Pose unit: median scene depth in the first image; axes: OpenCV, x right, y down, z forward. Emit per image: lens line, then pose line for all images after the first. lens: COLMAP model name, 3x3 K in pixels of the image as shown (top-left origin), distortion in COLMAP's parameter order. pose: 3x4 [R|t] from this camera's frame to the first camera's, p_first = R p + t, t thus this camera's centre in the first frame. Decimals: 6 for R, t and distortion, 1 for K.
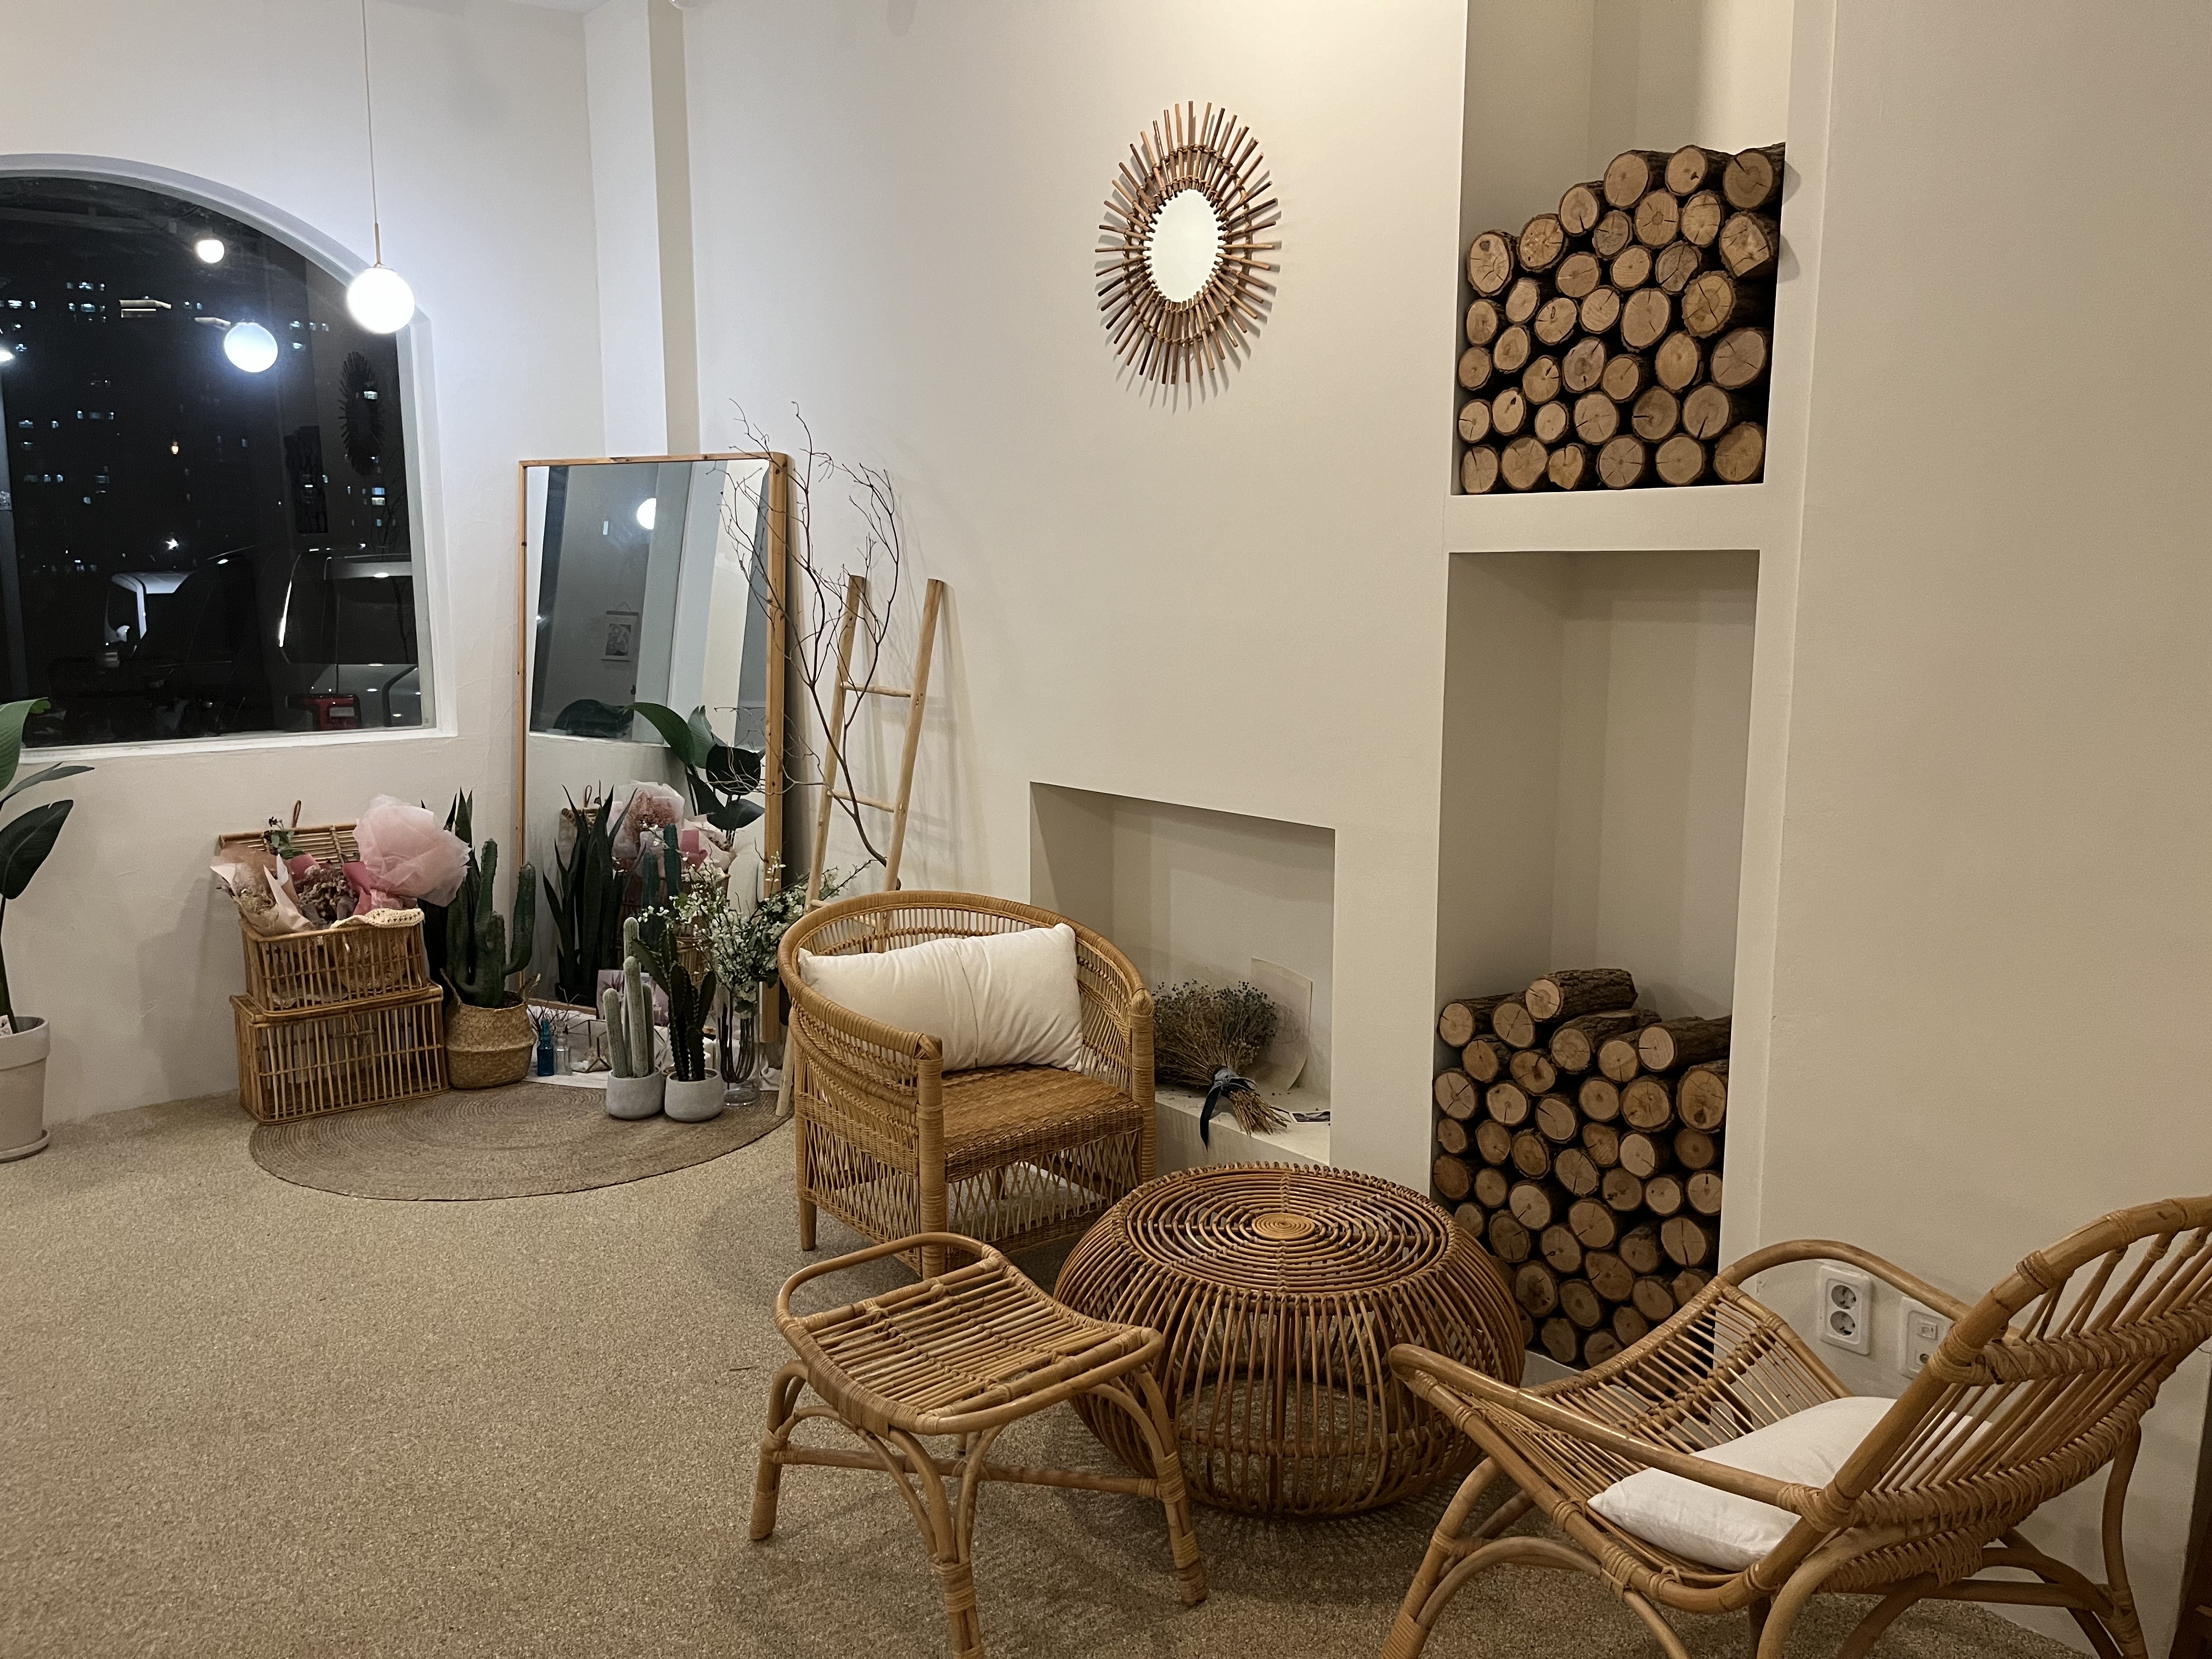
lens RADIAL K [[1679.8, 0, 1102.4], [0, 1679.8, 821.1], [0, 0, 1]] dist [0.052633, -0.081276]
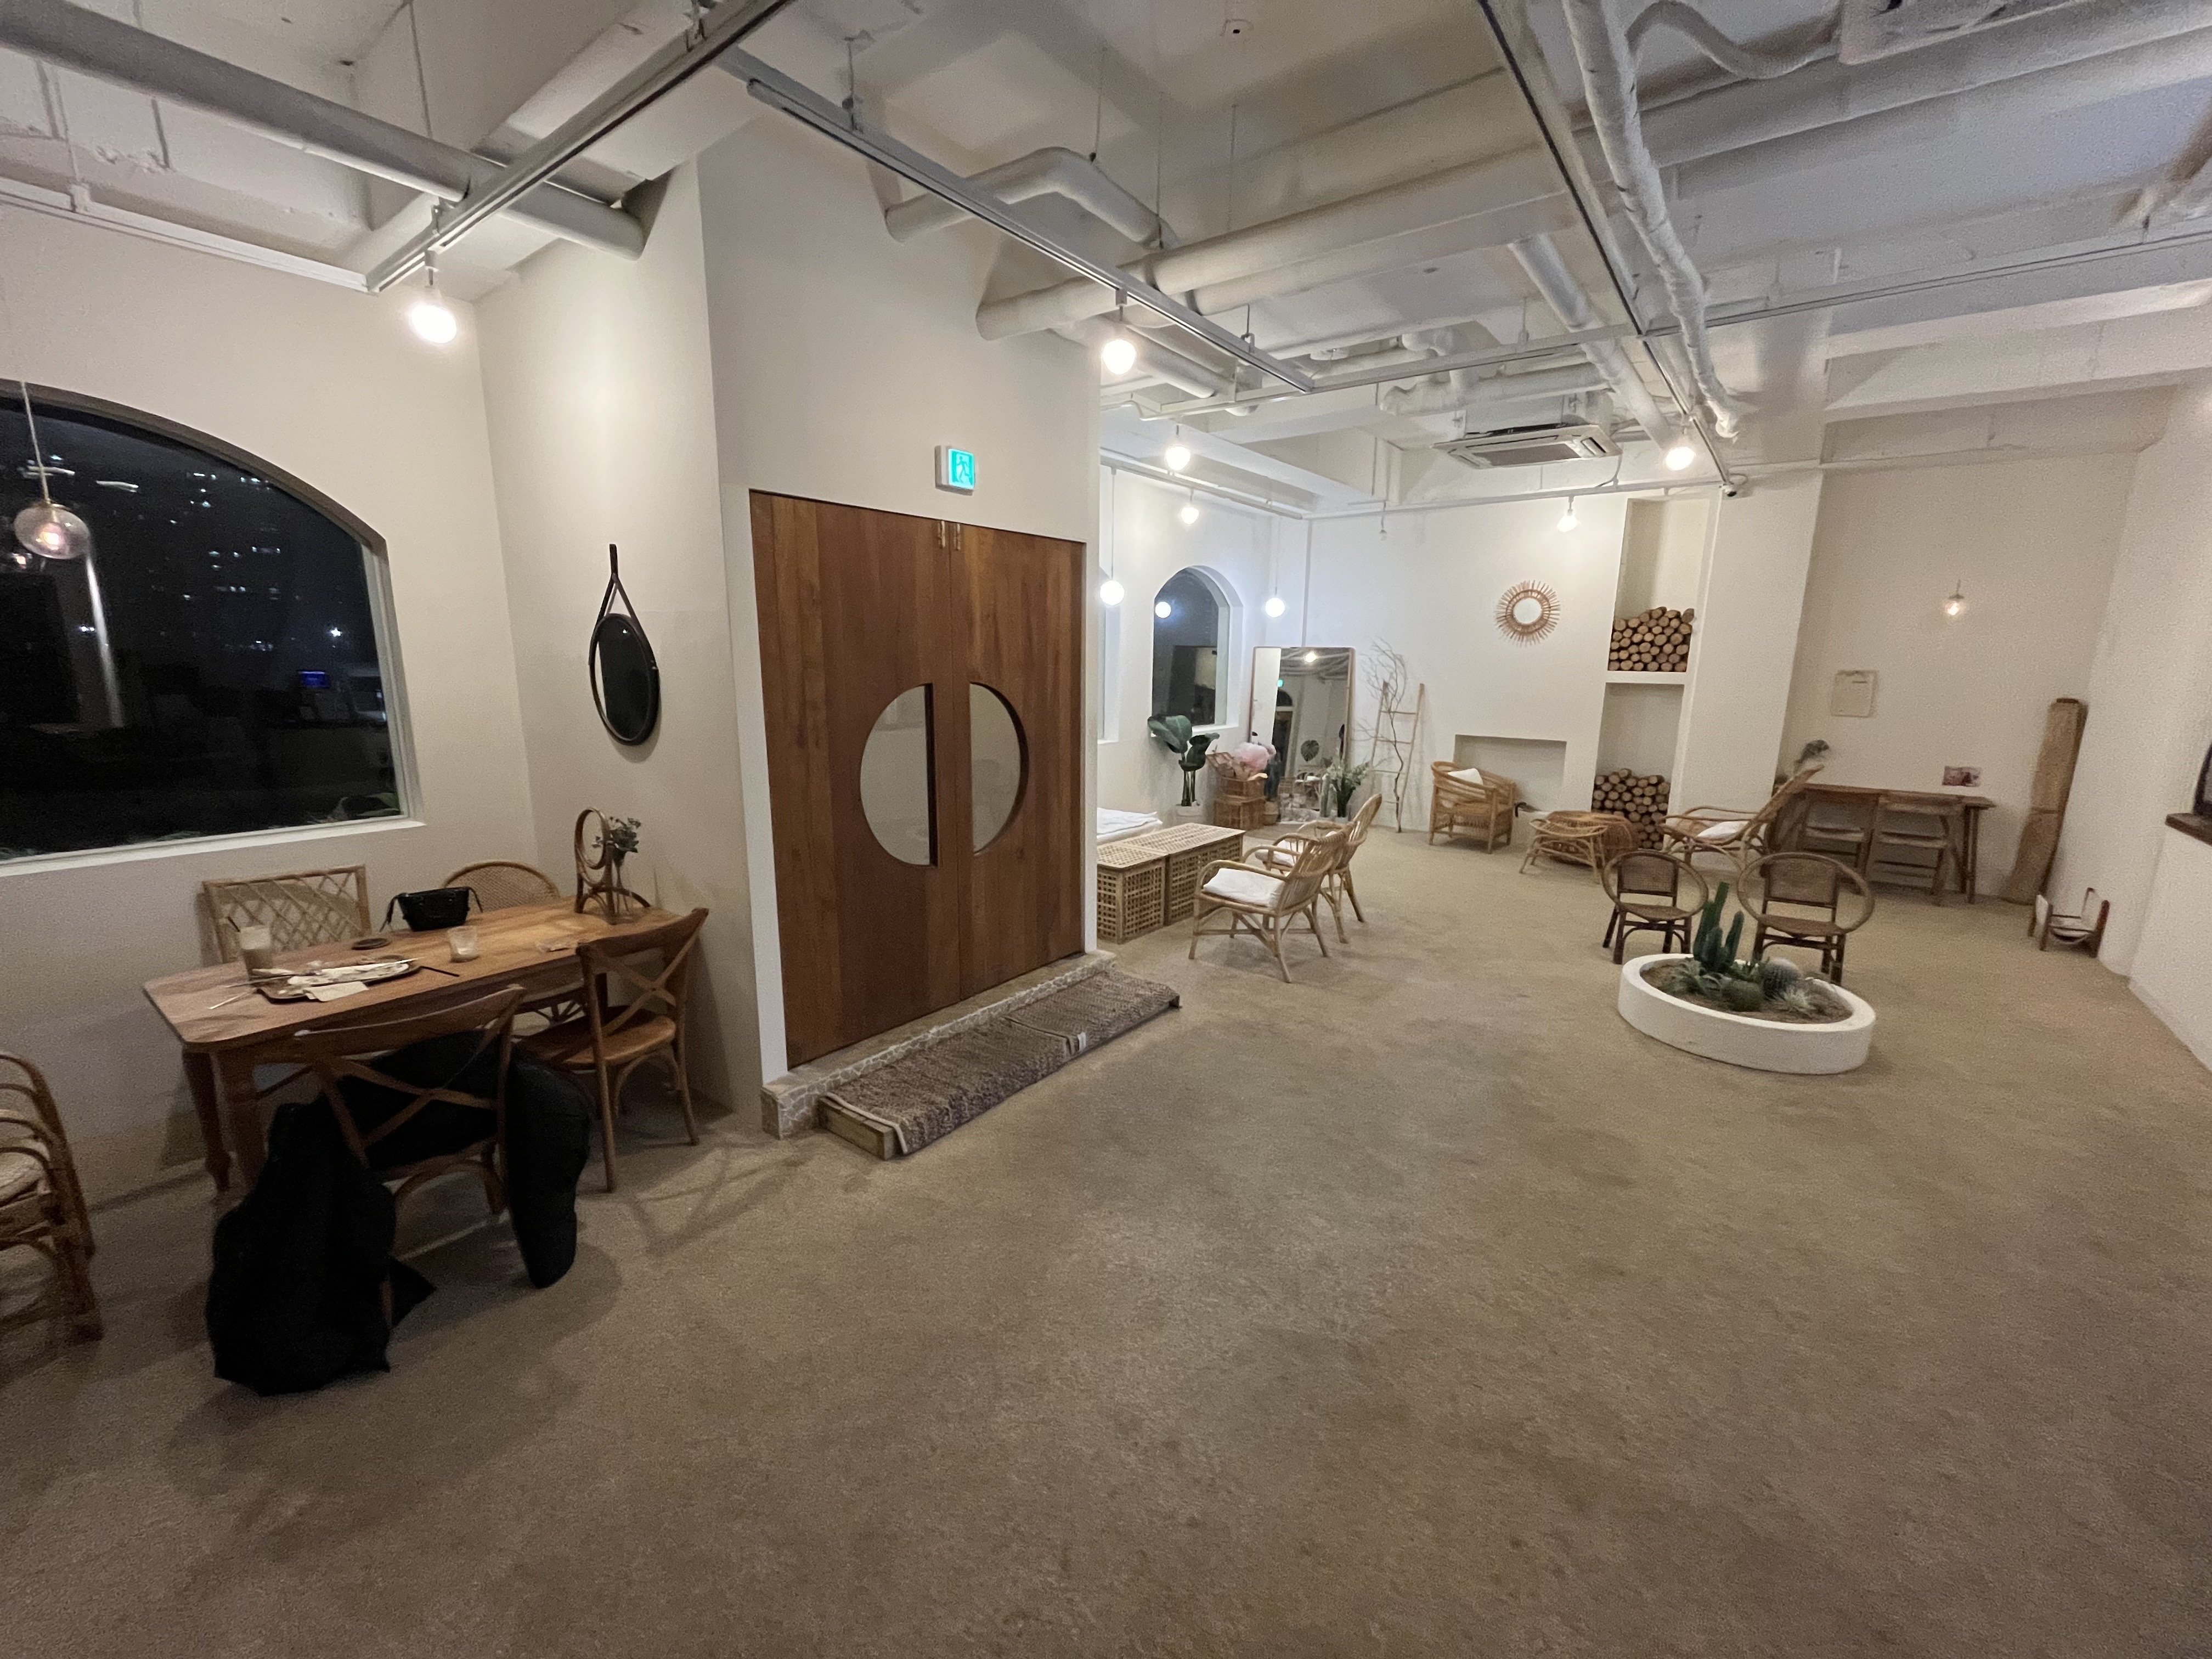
lens RADIAL K [[898.9, 0, 1099.2], [0, 898.9, 828.9], [0, 0, 1]] dist [-0.001058, 0.000582]
pose [[0.978368, -0.030118, 0.204668, -1.831620], [0.020985, 0.998691, 0.046649, 0.116321], [-0.205805, -0.041345, 0.977719, -1.301716]]
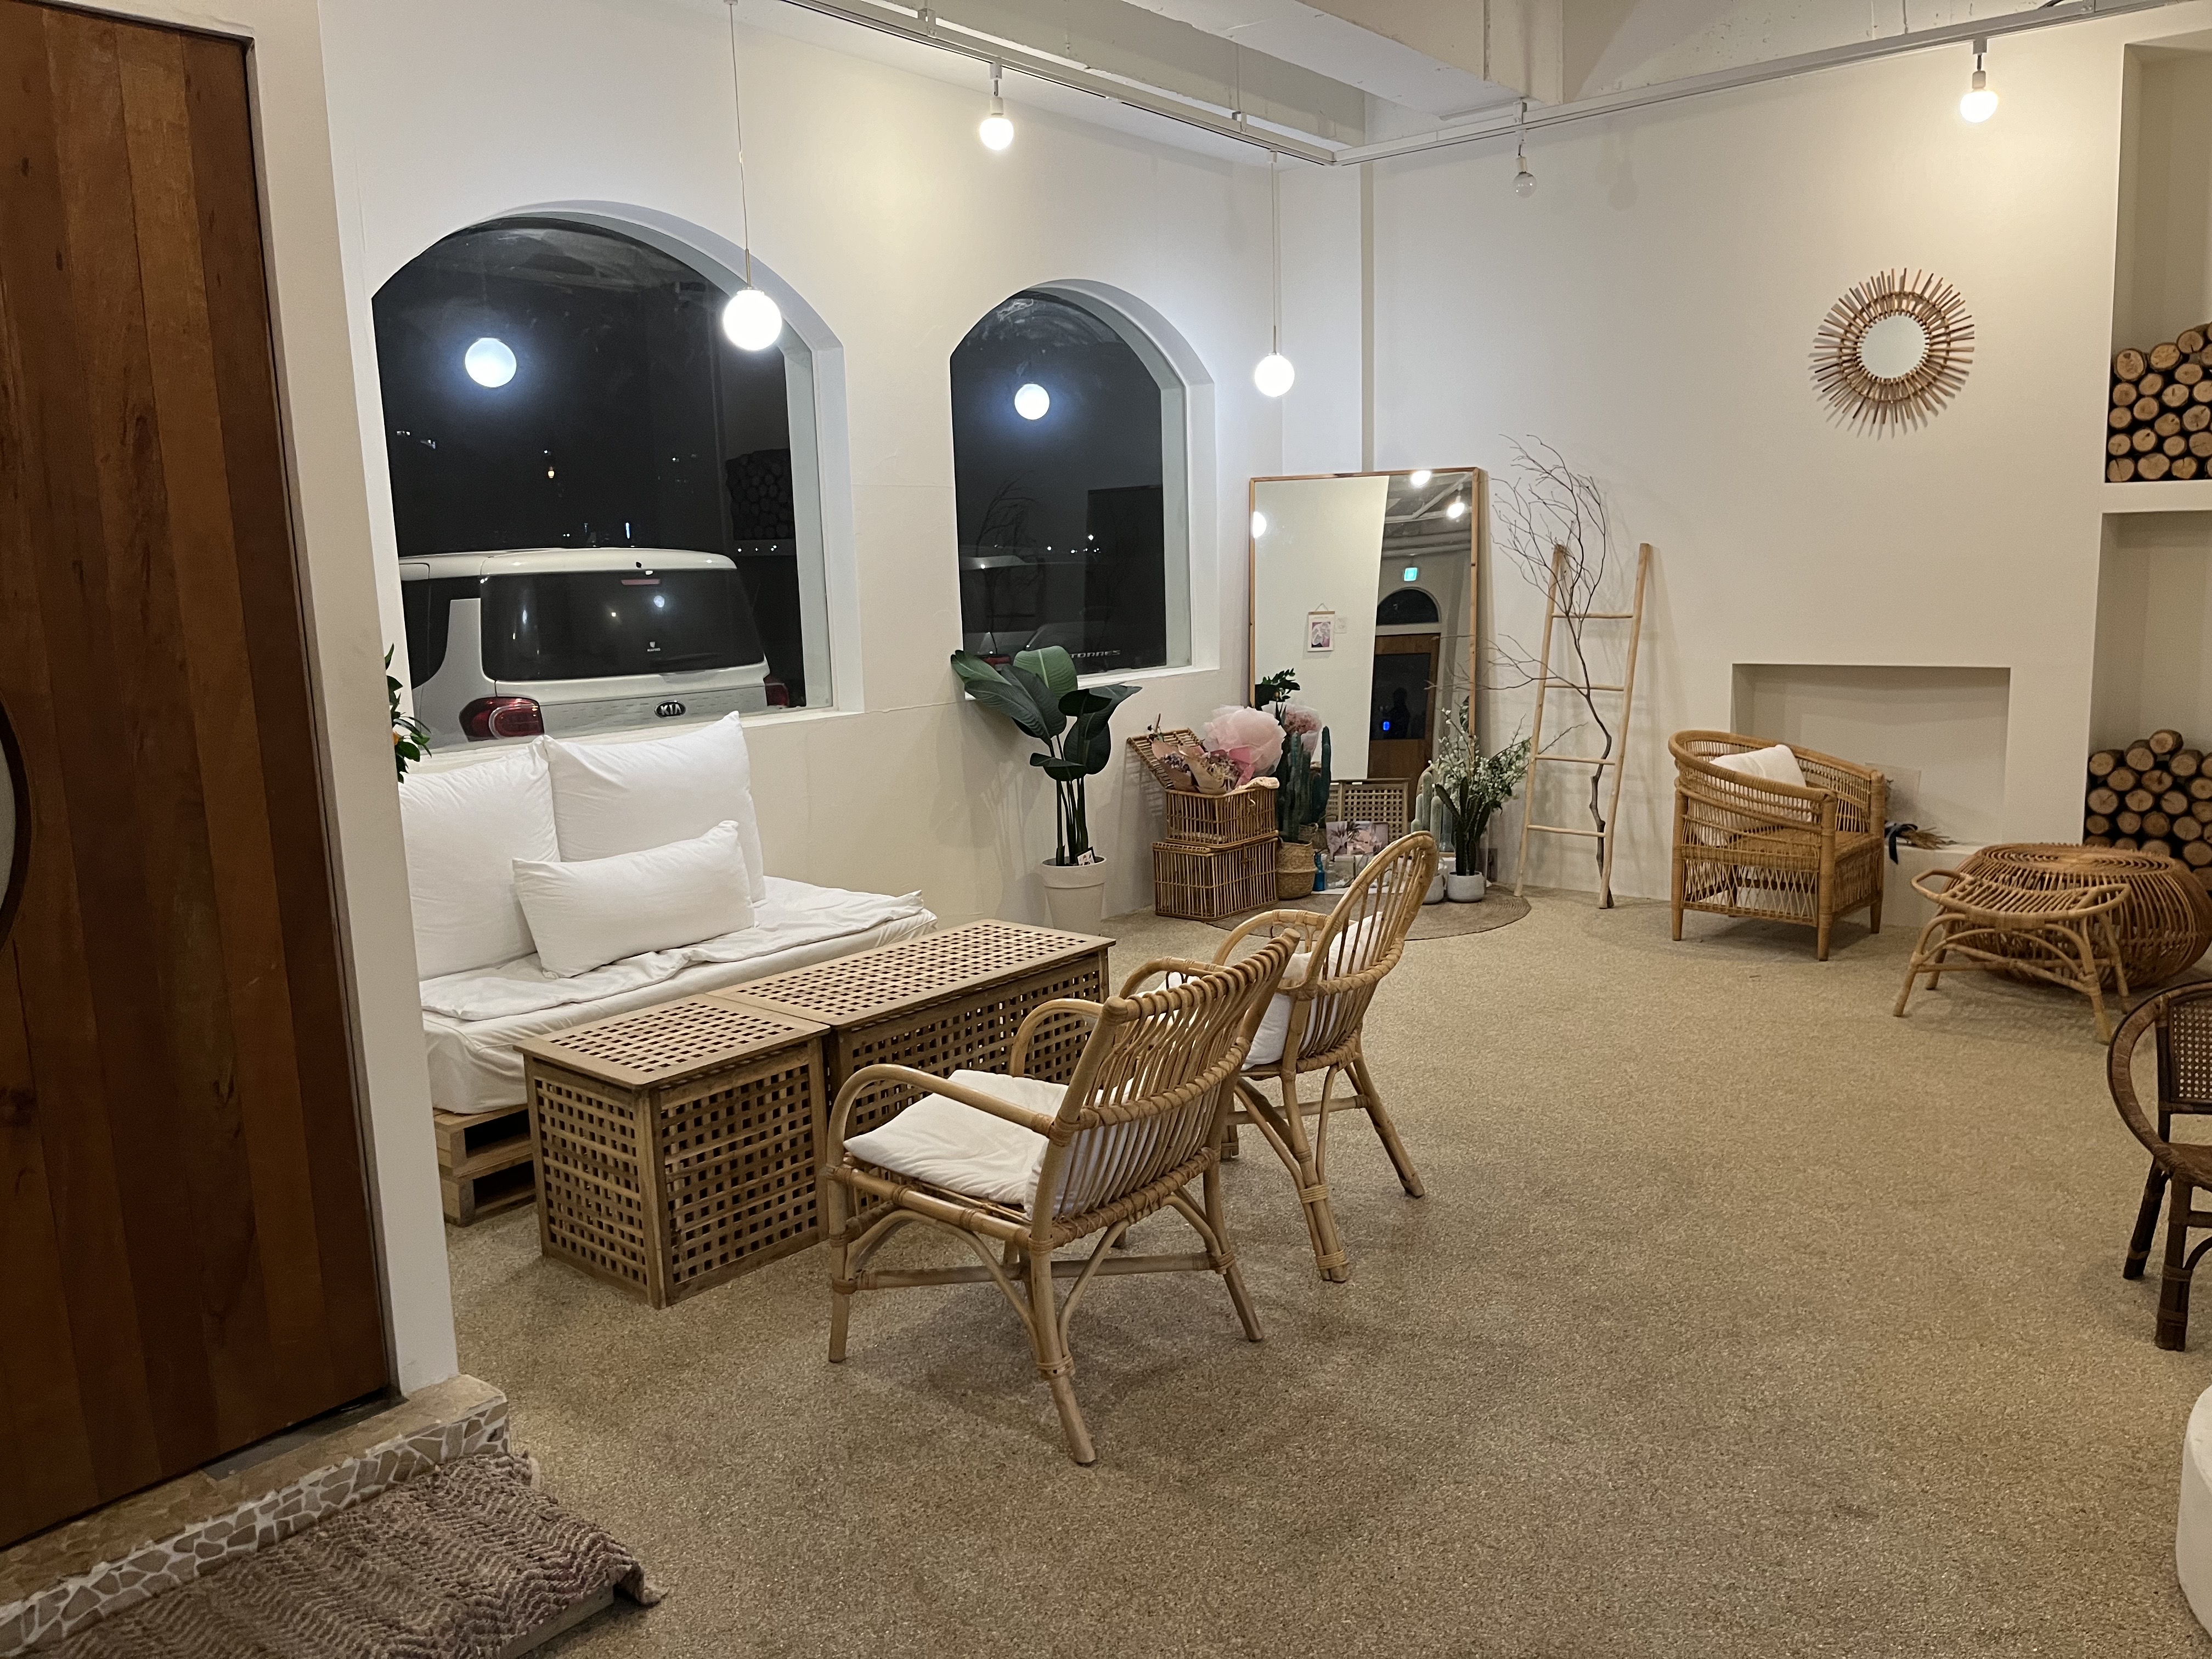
lens RADIAL K [[1679.8, 0, 1098.5], [0, 1679.8, 820.6], [0, 0, 1]] dist [0.052633, -0.081276]
pose [[0.983787, -0.058251, 0.169615, -1.299257], [0.057851, 0.998299, 0.007309, 0.112280], [-0.169752, 0.002622, 0.985483, -0.720918]]
